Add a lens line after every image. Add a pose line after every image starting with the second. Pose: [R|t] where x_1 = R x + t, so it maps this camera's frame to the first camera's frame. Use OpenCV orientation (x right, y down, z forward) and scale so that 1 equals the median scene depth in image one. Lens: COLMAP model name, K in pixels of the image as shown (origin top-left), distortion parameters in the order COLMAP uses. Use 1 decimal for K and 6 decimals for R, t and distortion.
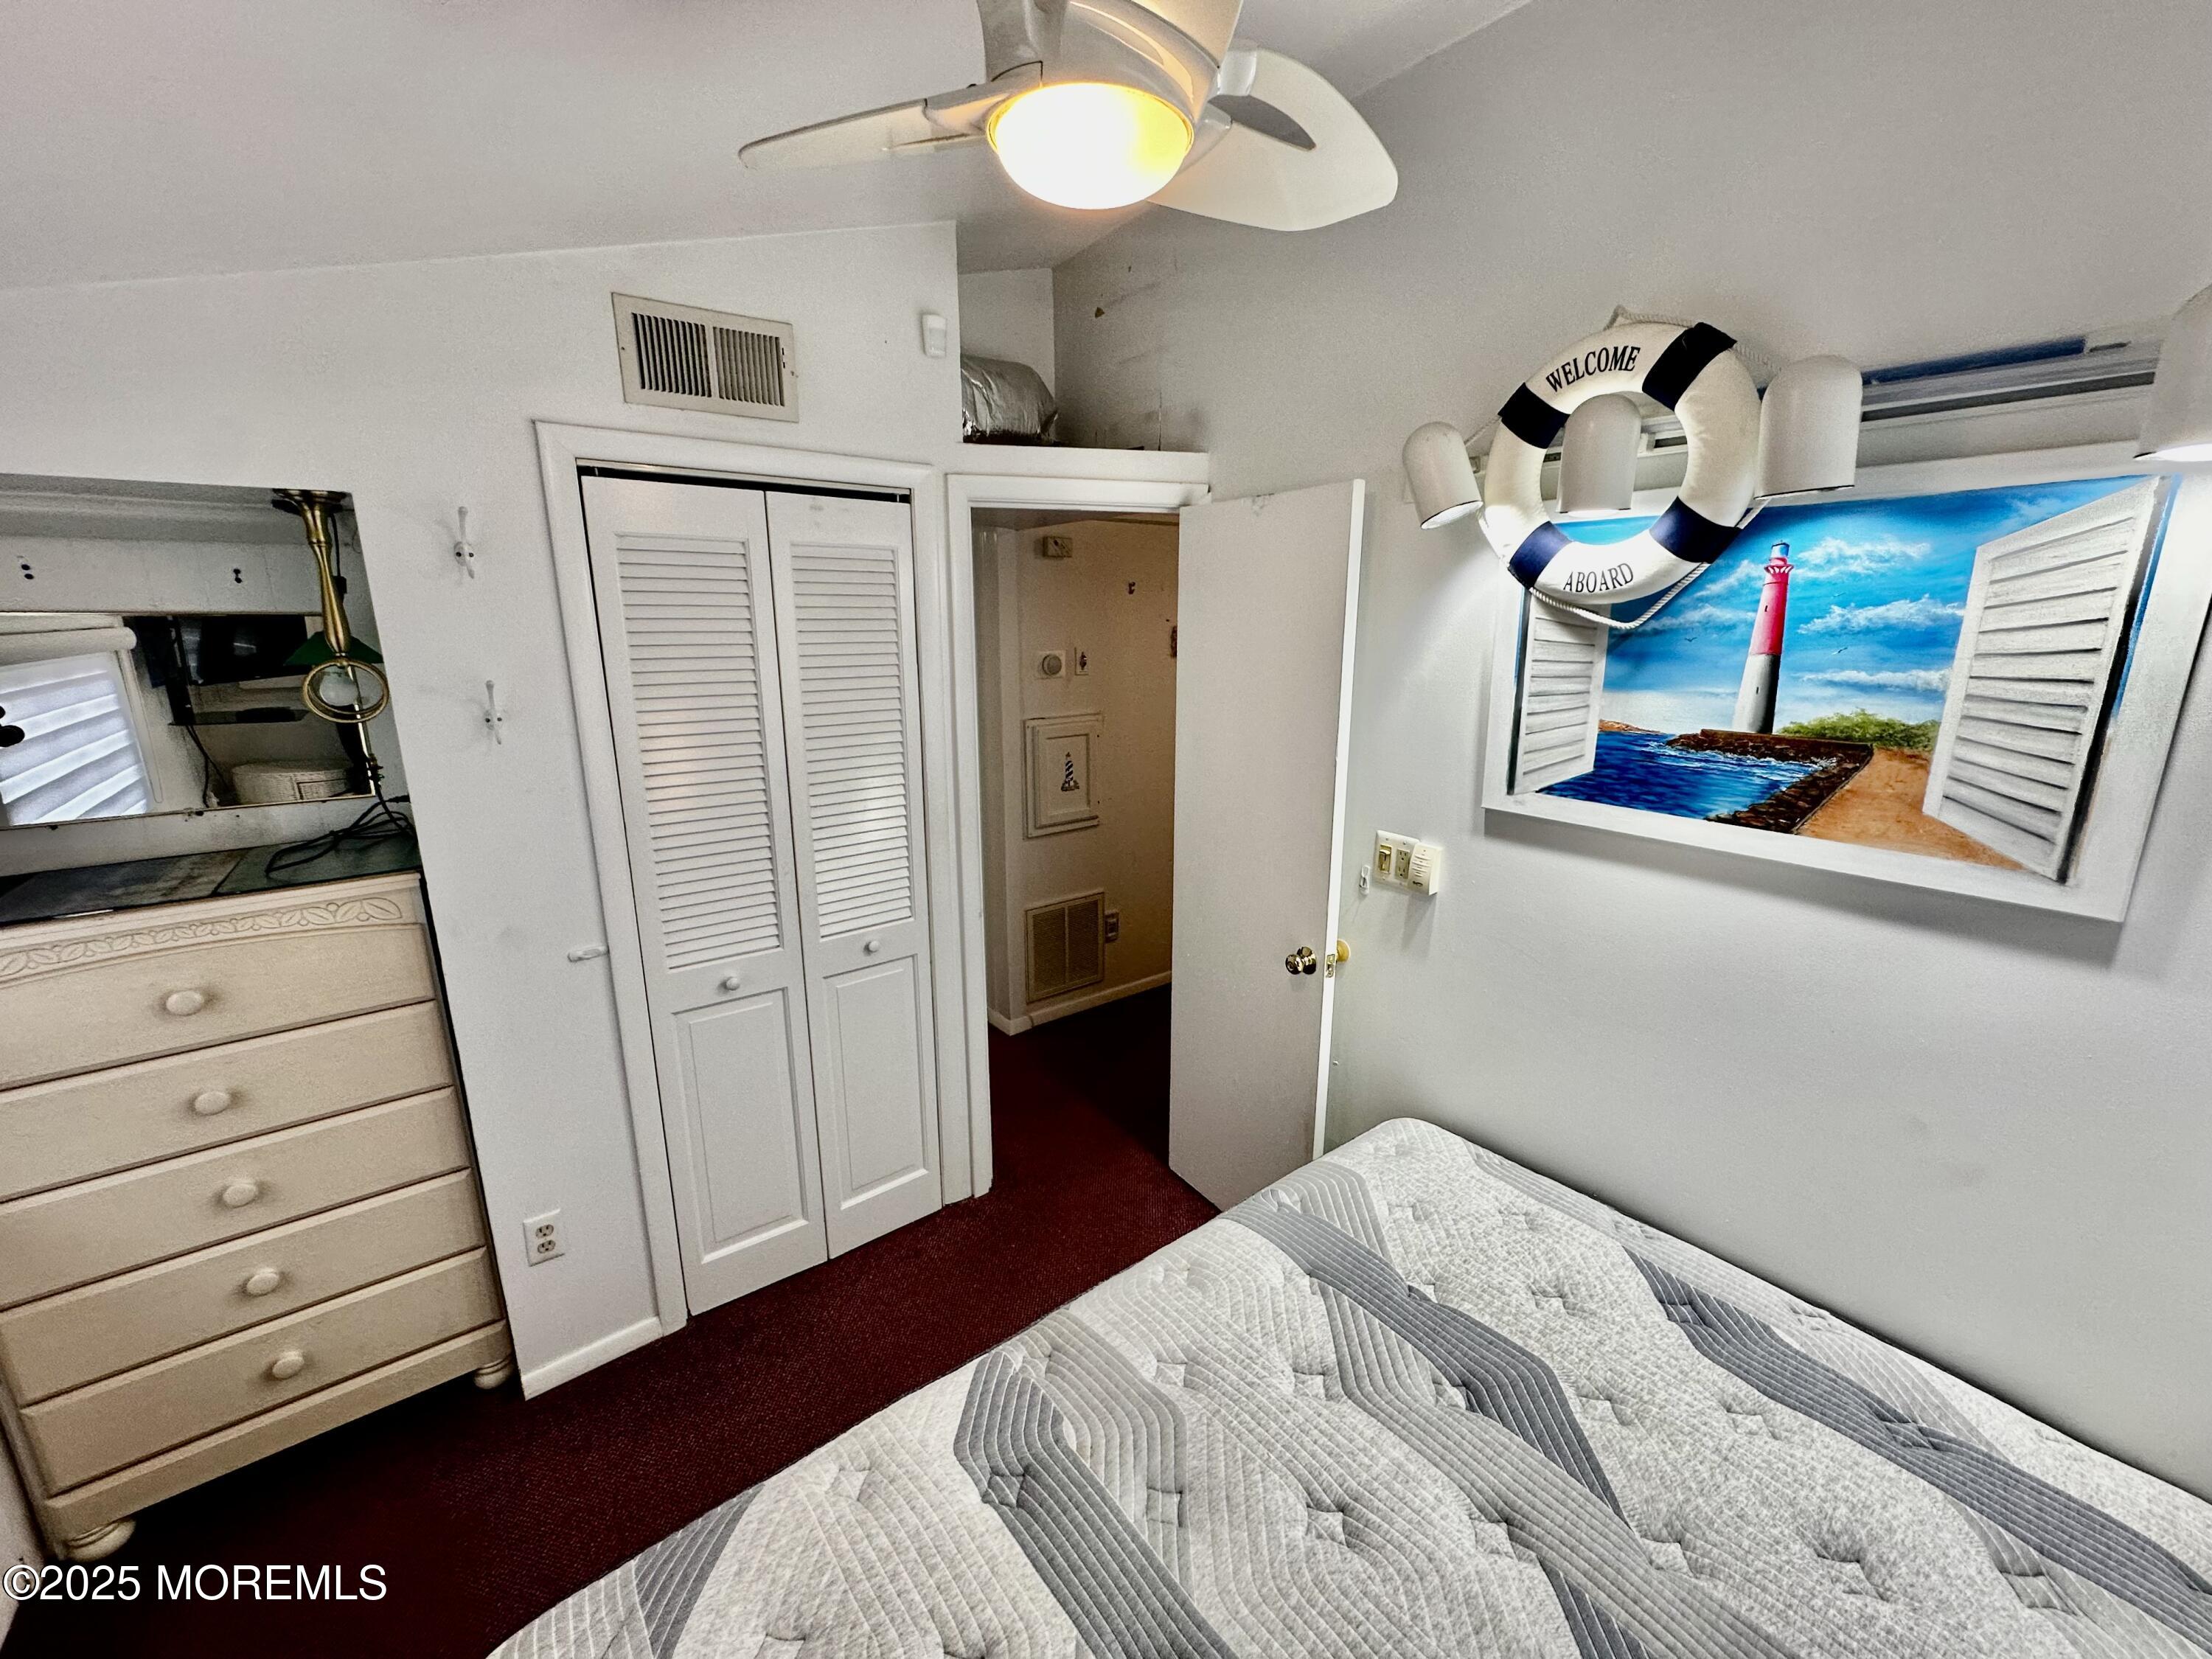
lens RADIAL K [[880.5, 0, 1101.1], [0, 880.5, 824.5], [0, 0, 1]] dist [-0.000938, 0.000515]
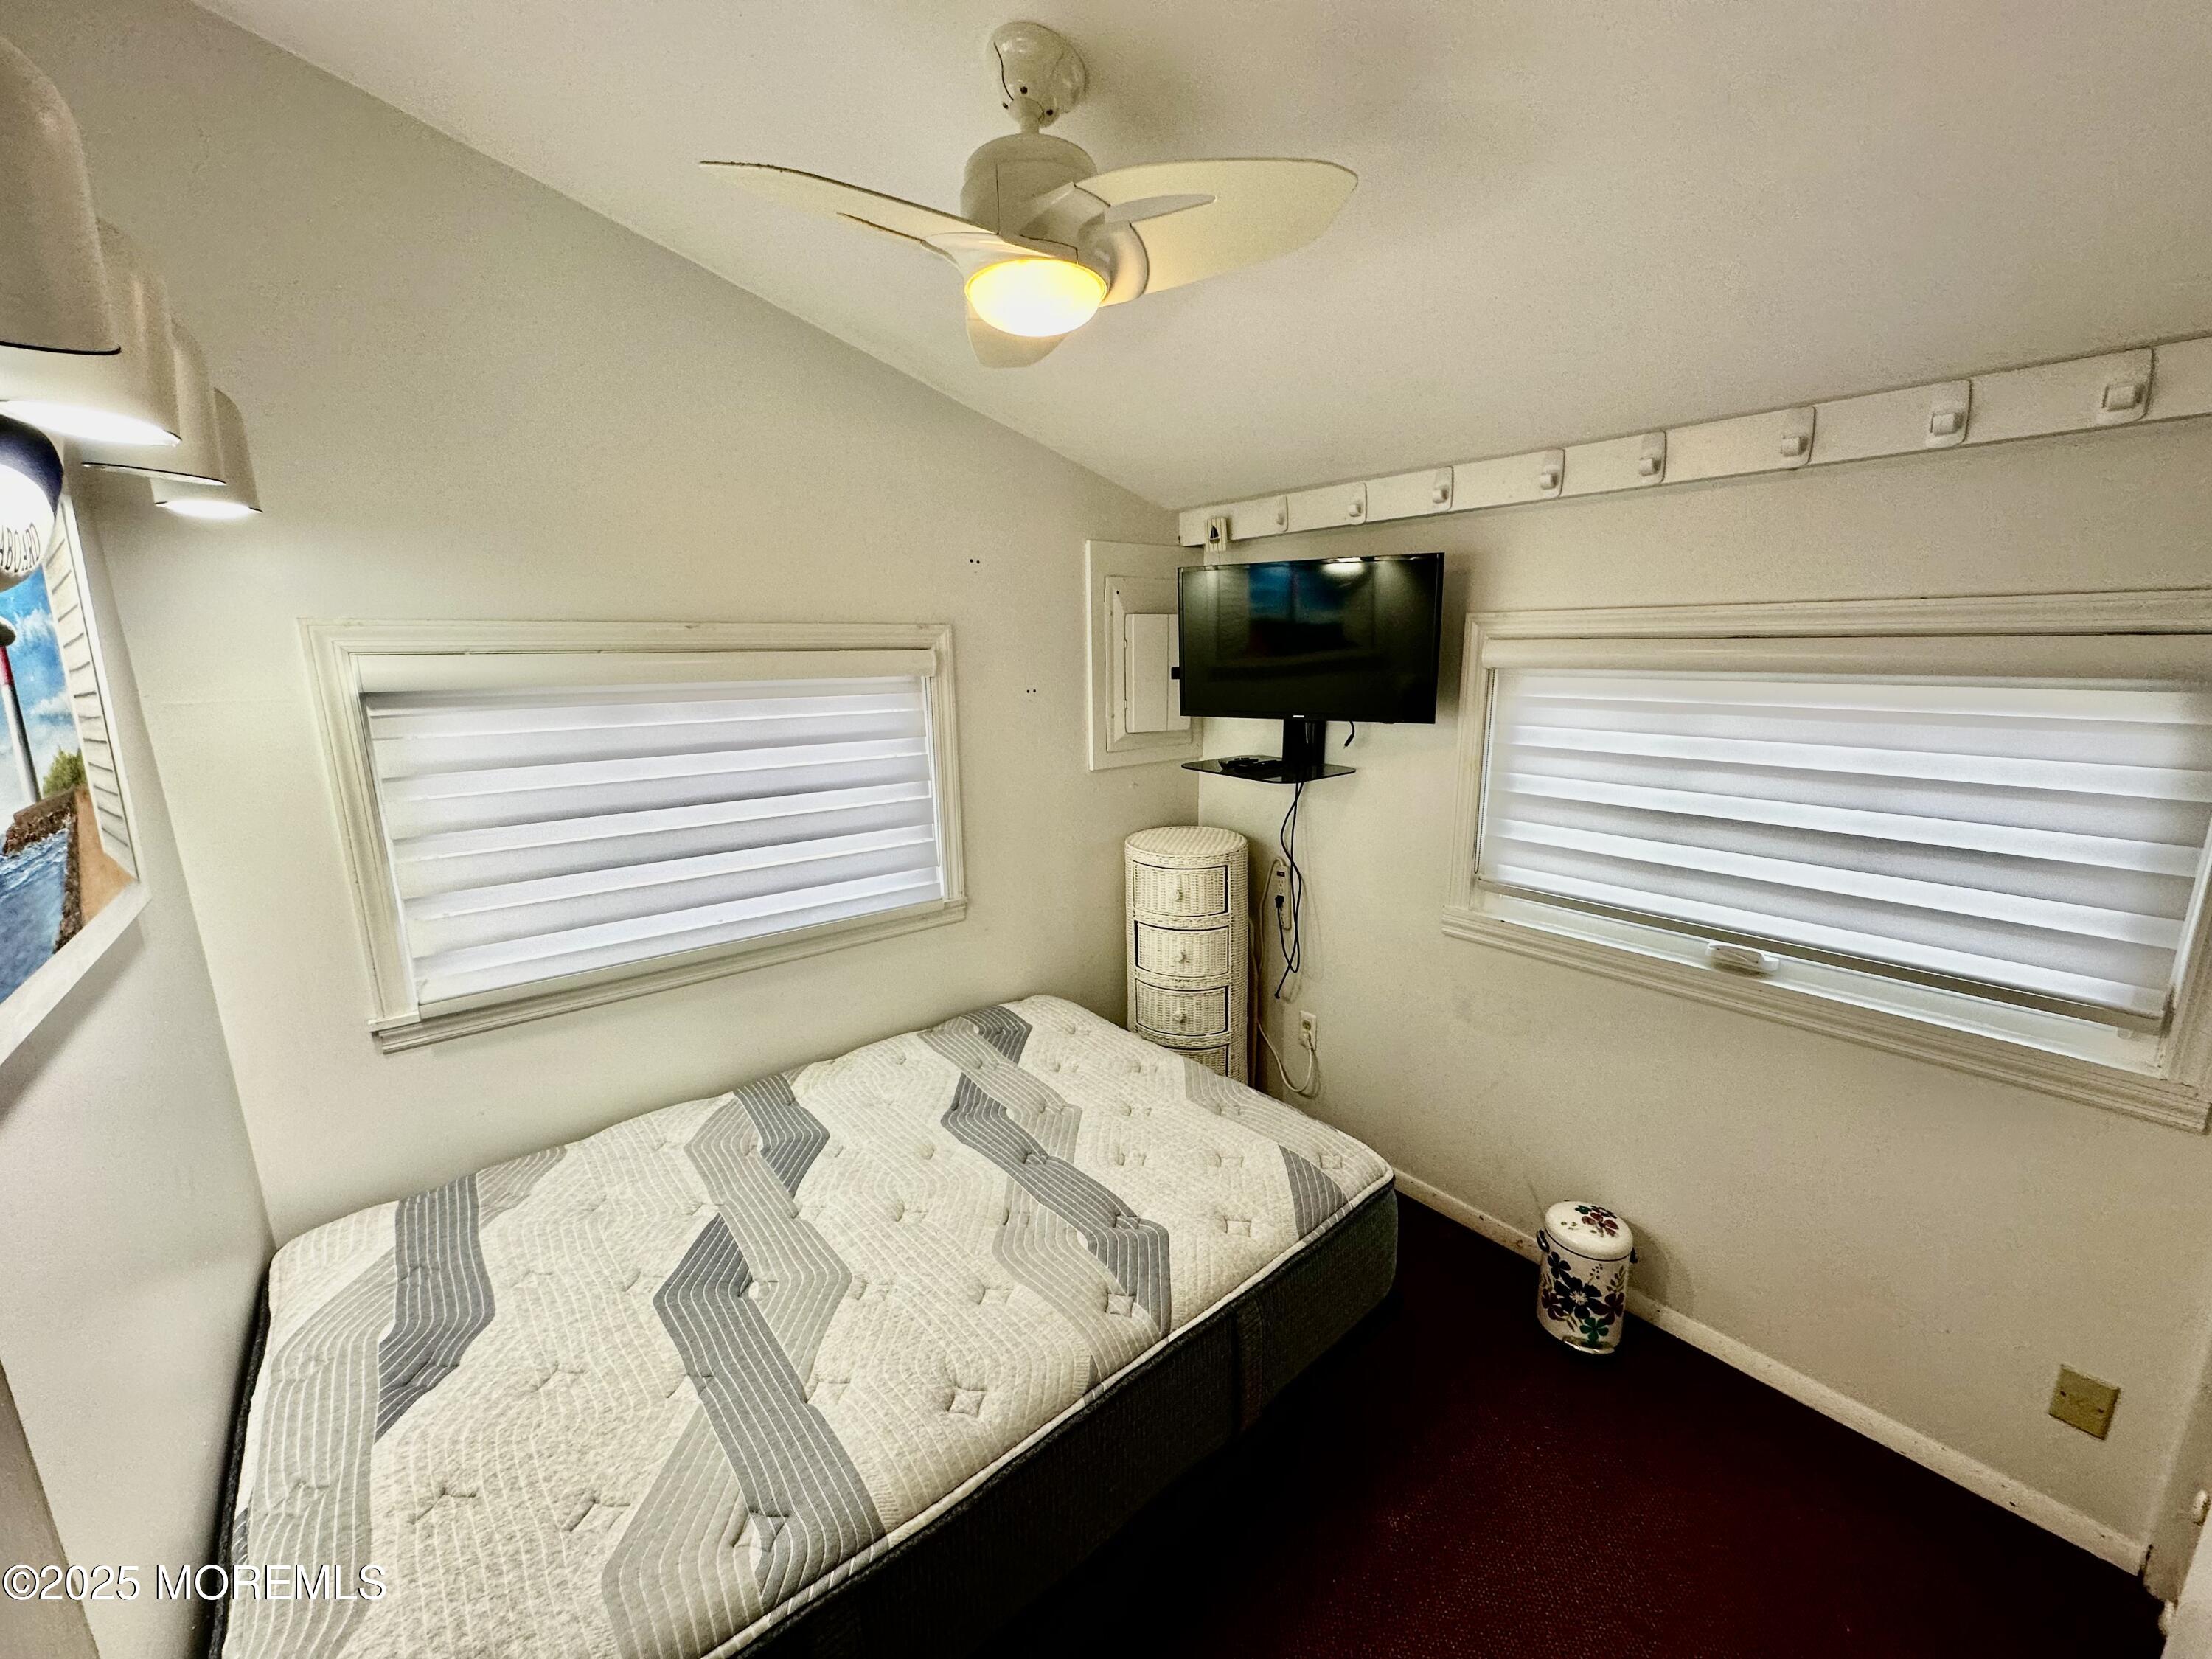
lens RADIAL K [[880.5, 0, 1101.1], [0, 880.5, 824.5], [0, 0, 1]] dist [-0.000938, 0.000515]
pose [[-0.999264, 0.017055, -0.034360, -0.026604], [0.000768, 0.904444, 0.426592, -0.393528], [0.038352, 0.426251, -0.903791, 1.744152]]
